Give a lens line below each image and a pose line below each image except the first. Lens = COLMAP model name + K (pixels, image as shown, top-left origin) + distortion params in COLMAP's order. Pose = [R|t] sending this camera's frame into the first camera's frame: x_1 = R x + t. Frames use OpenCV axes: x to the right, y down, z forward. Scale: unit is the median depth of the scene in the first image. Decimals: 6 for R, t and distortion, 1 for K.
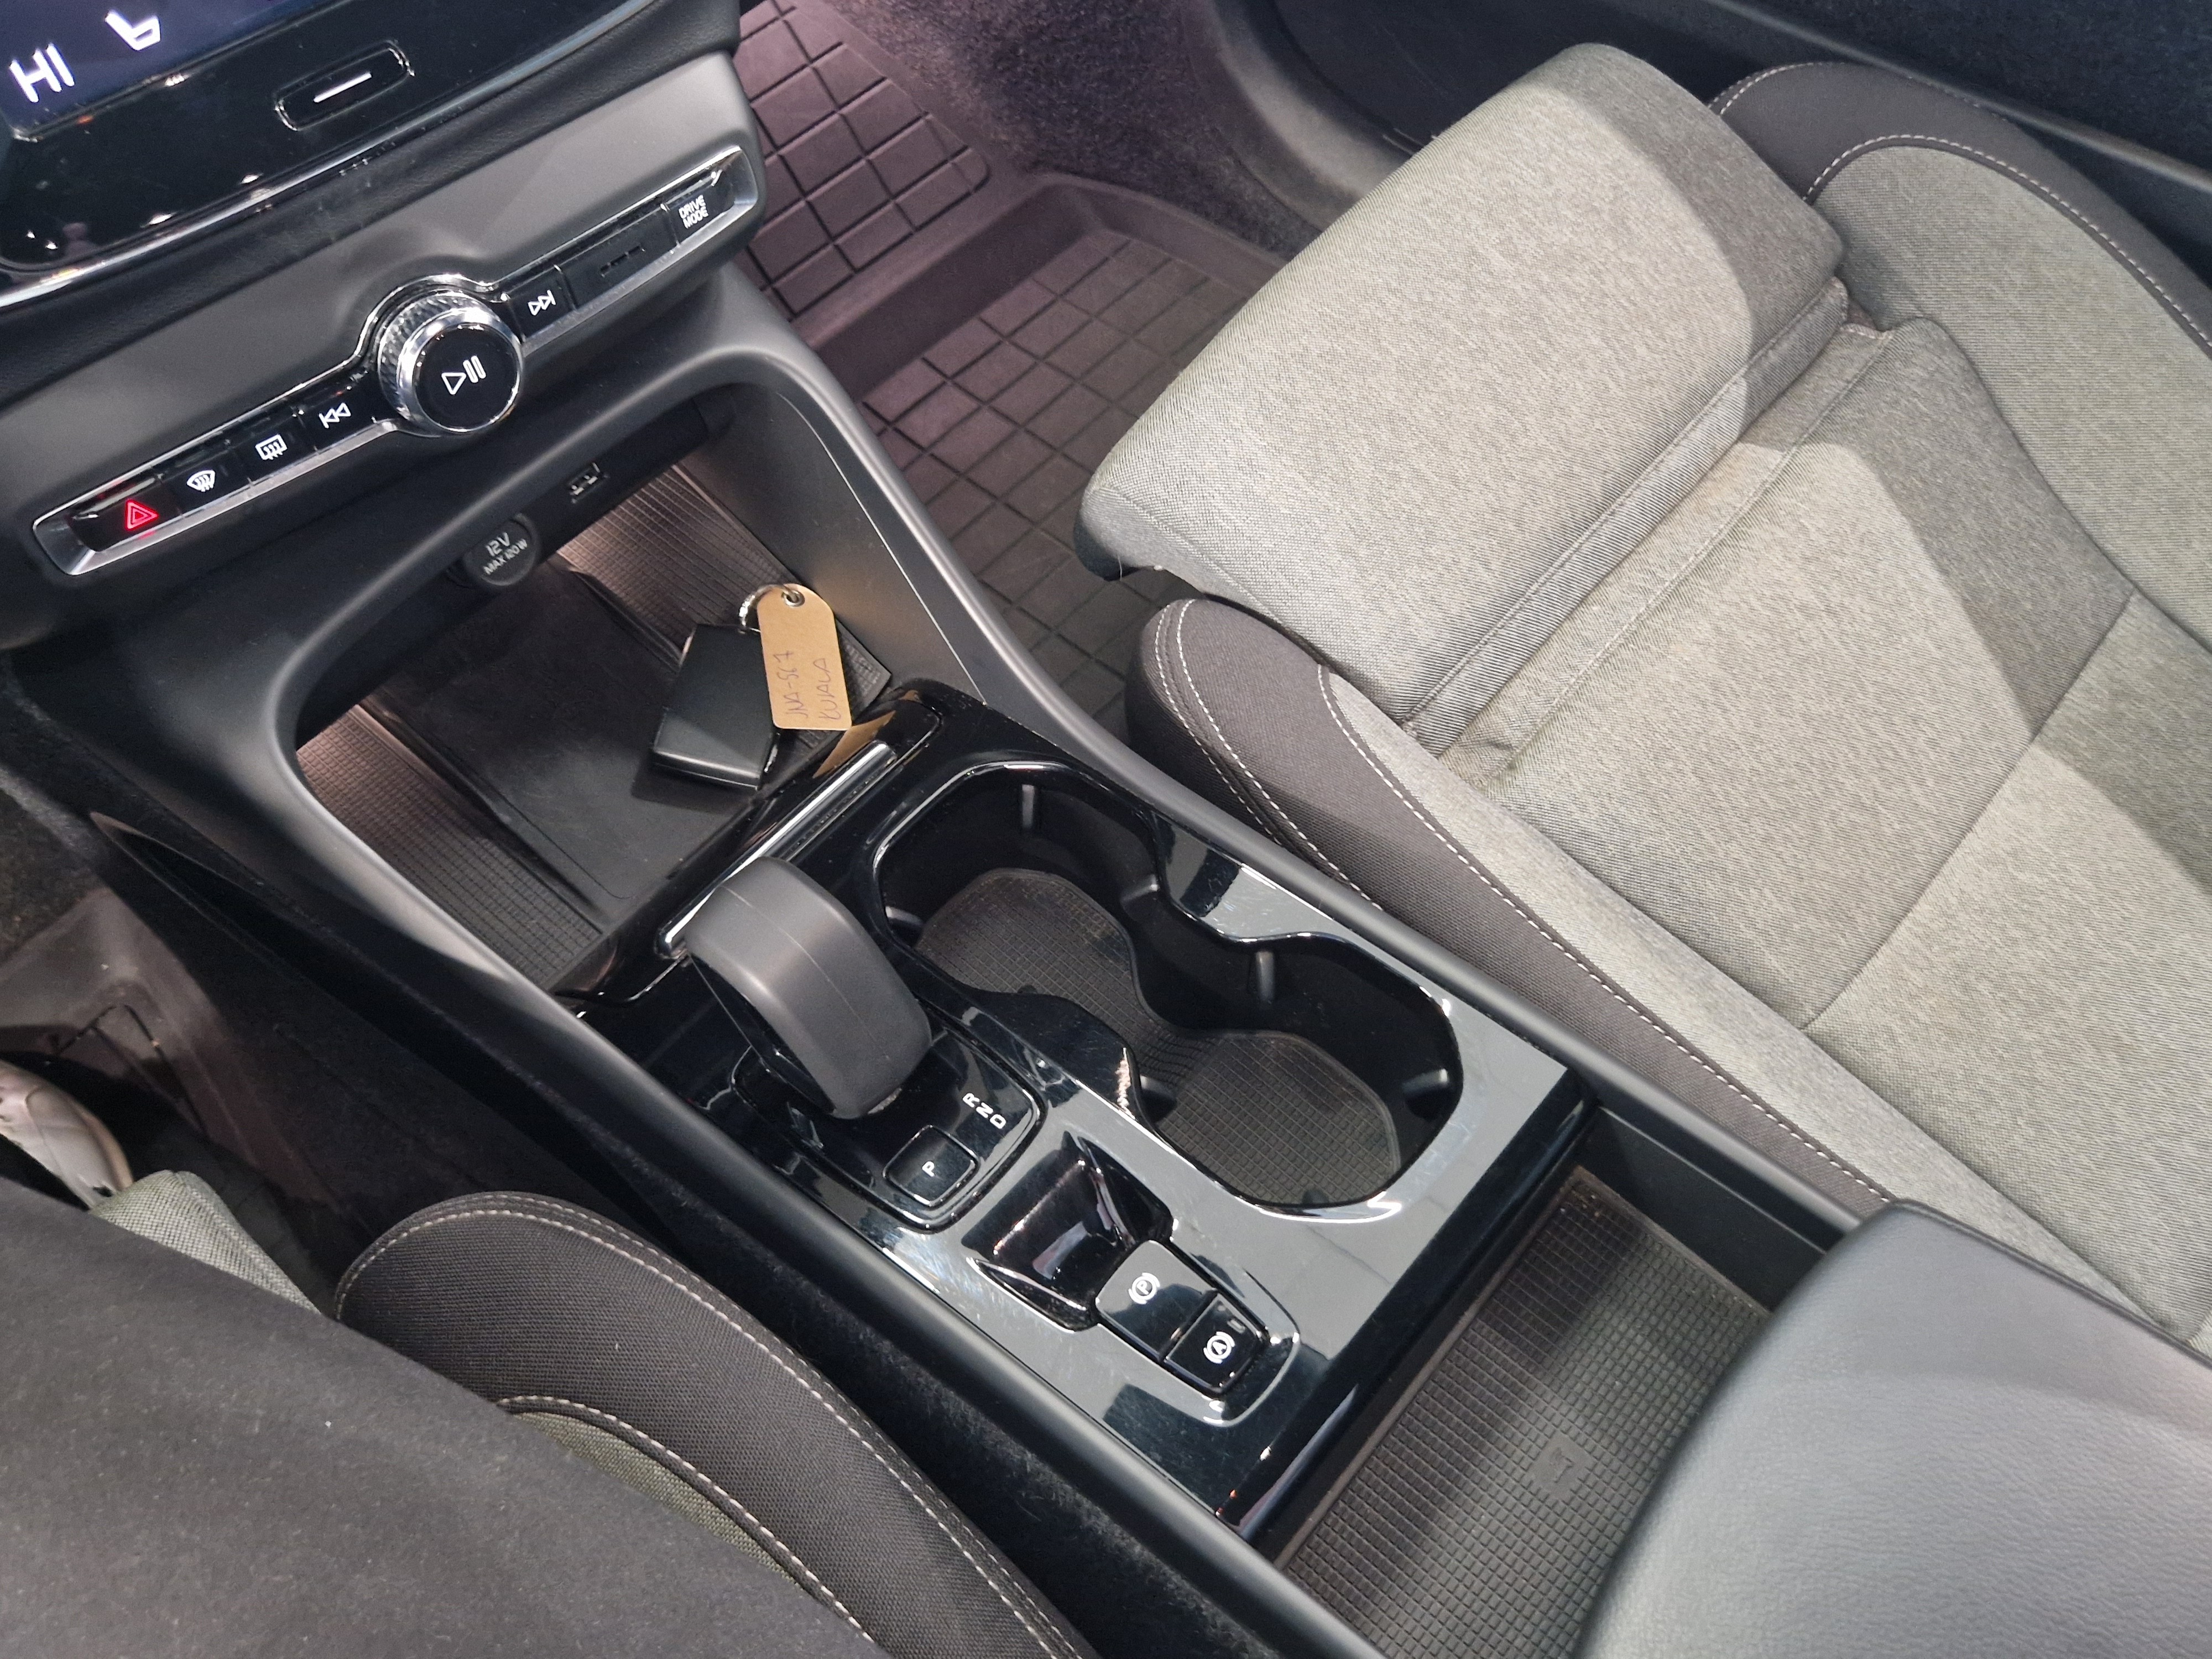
lens RADIAL K [[1860.0, 0, 1097.3], [0, 1860.0, 865.2], [0, 0, 1]] dist [0.032818, -0.005361]
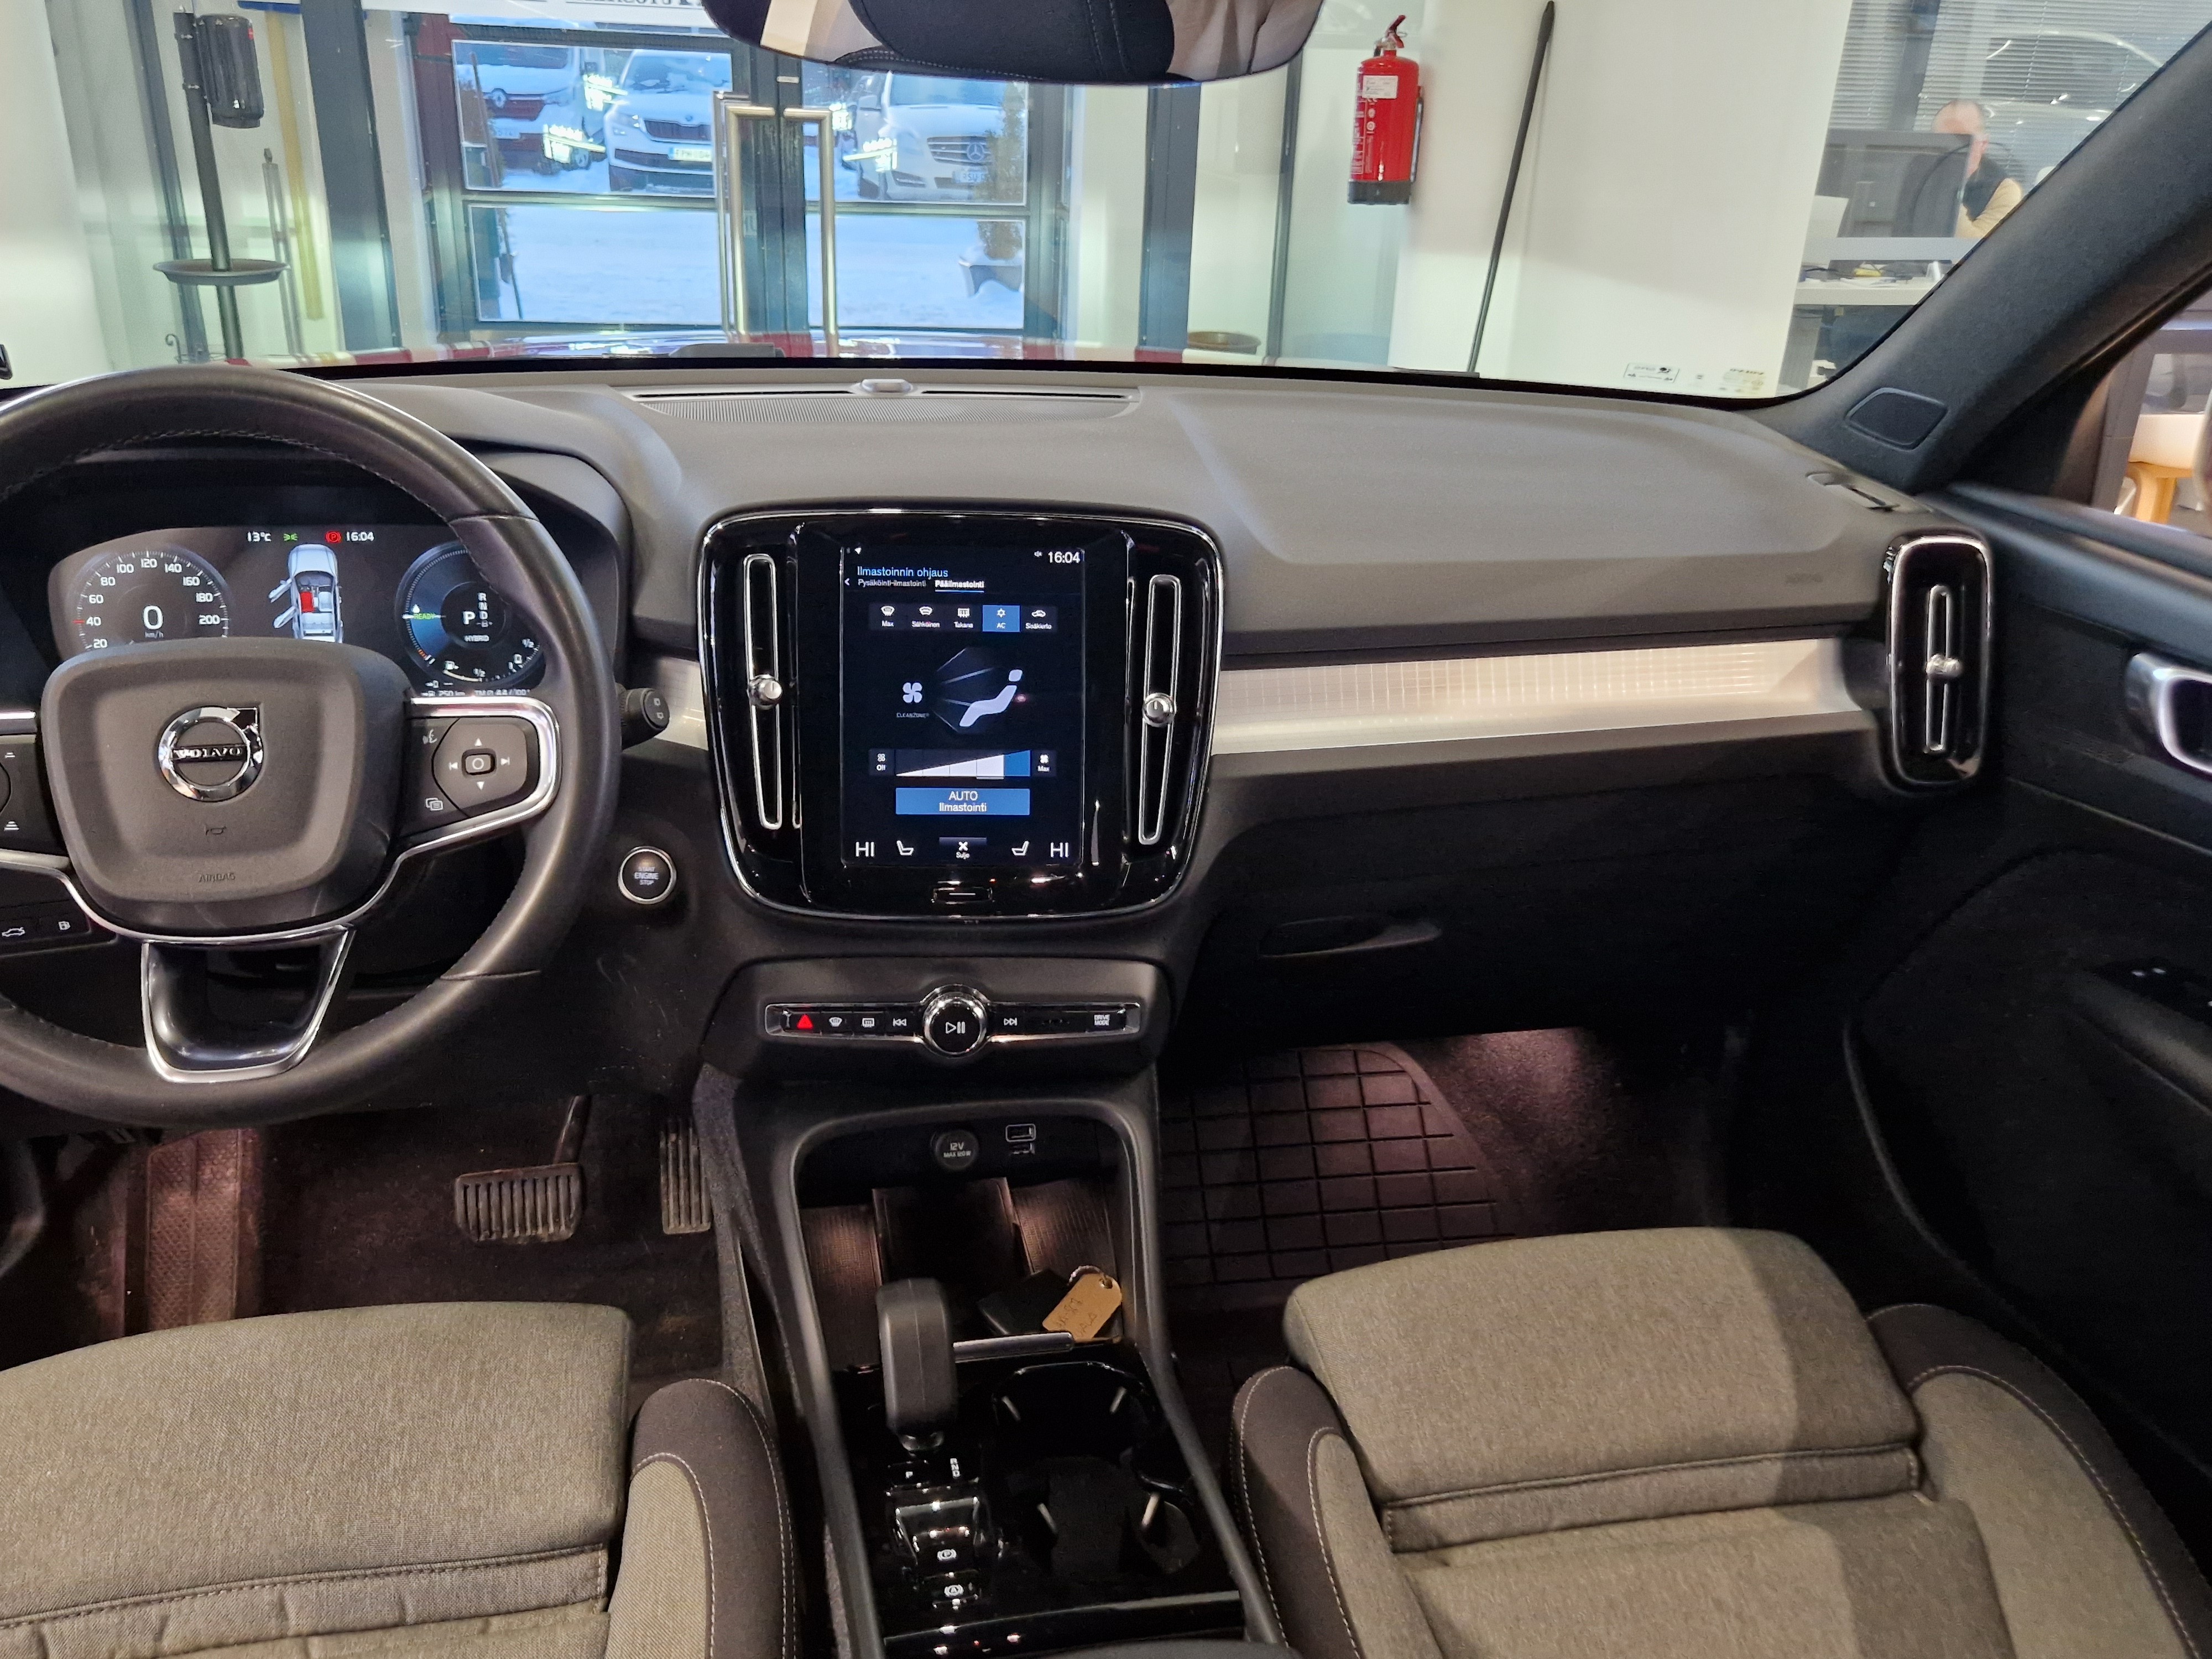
lens RADIAL K [[1860.0, 0, 1097.3], [0, 1860.0, 865.2], [0, 0, 1]] dist [0.032818, -0.005361]
pose [[0.787024, 0.257508, -0.560609, 0.738906], [-0.543890, 0.718501, -0.433520, 0.346897], [0.291164, 0.646100, 0.705534, -0.454933]]
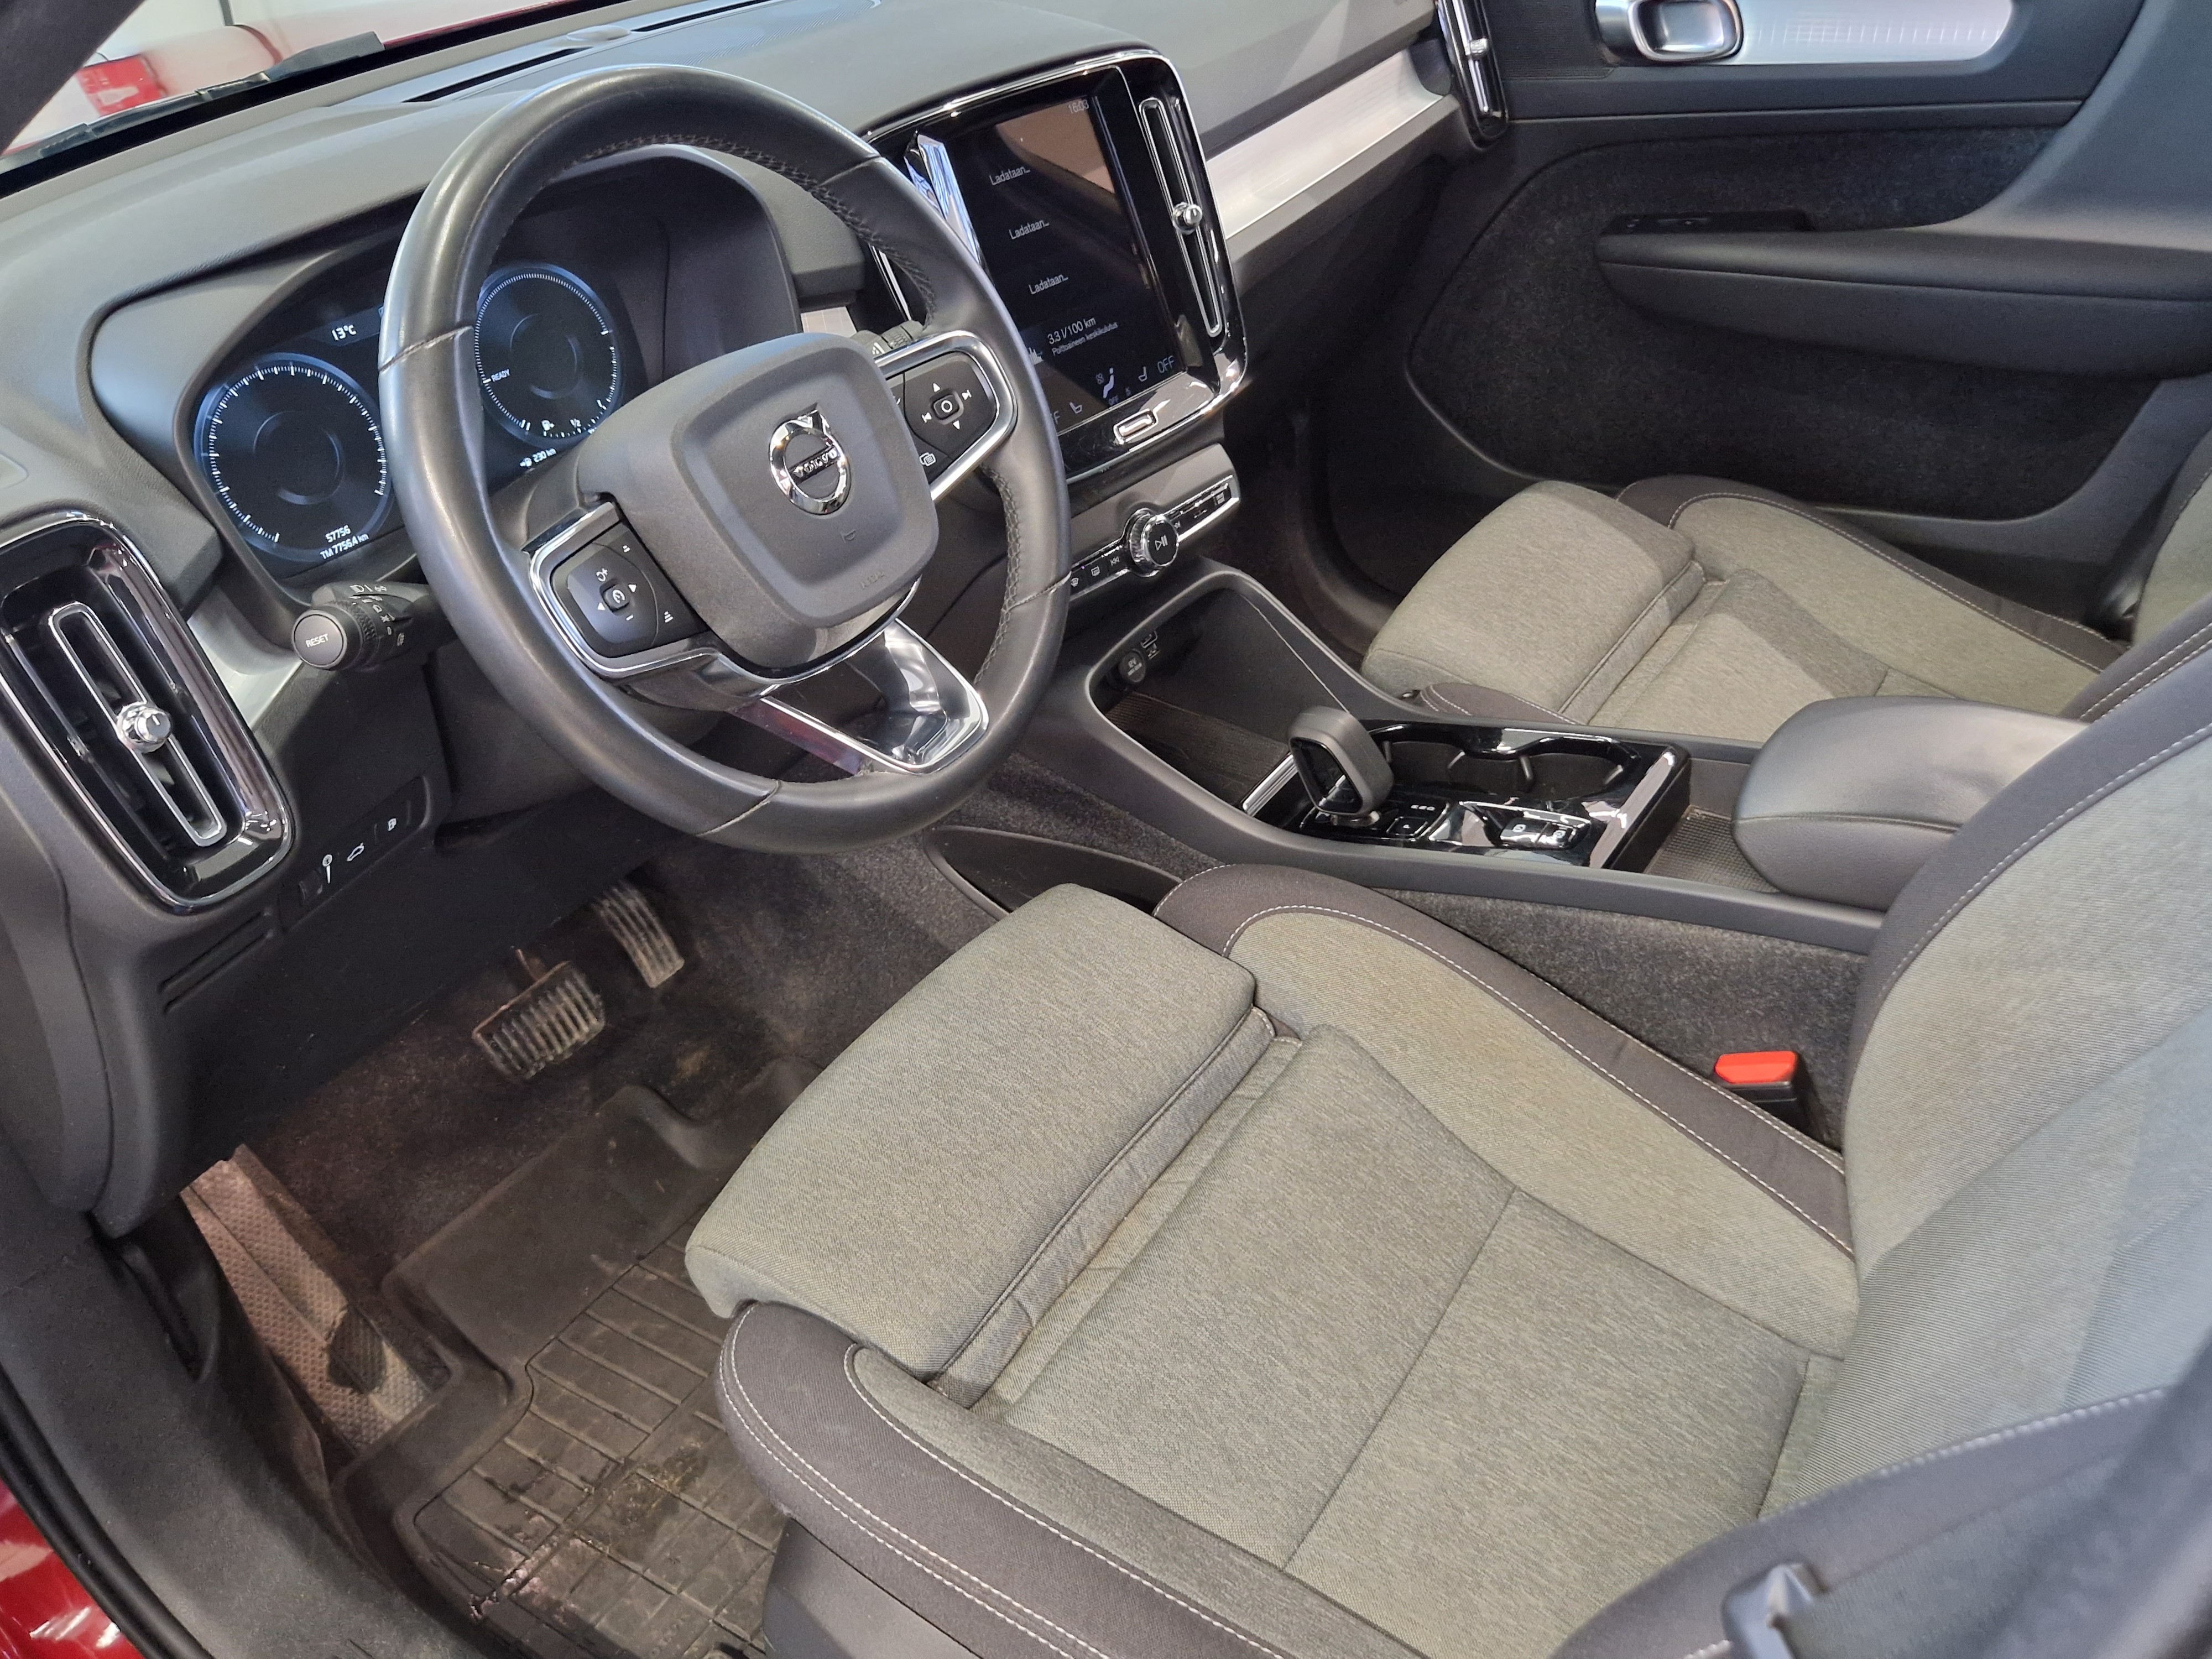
lens RADIAL K [[1860.0, 0, 1097.3], [0, 1860.0, 865.2], [0, 0, 1]] dist [0.032818, -0.005361]
pose [[0.987684, -0.142688, 0.064196, -0.511818], [0.156416, 0.890268, -0.427736, 0.919198], [0.003881, 0.432509, 0.901621, -0.818746]]
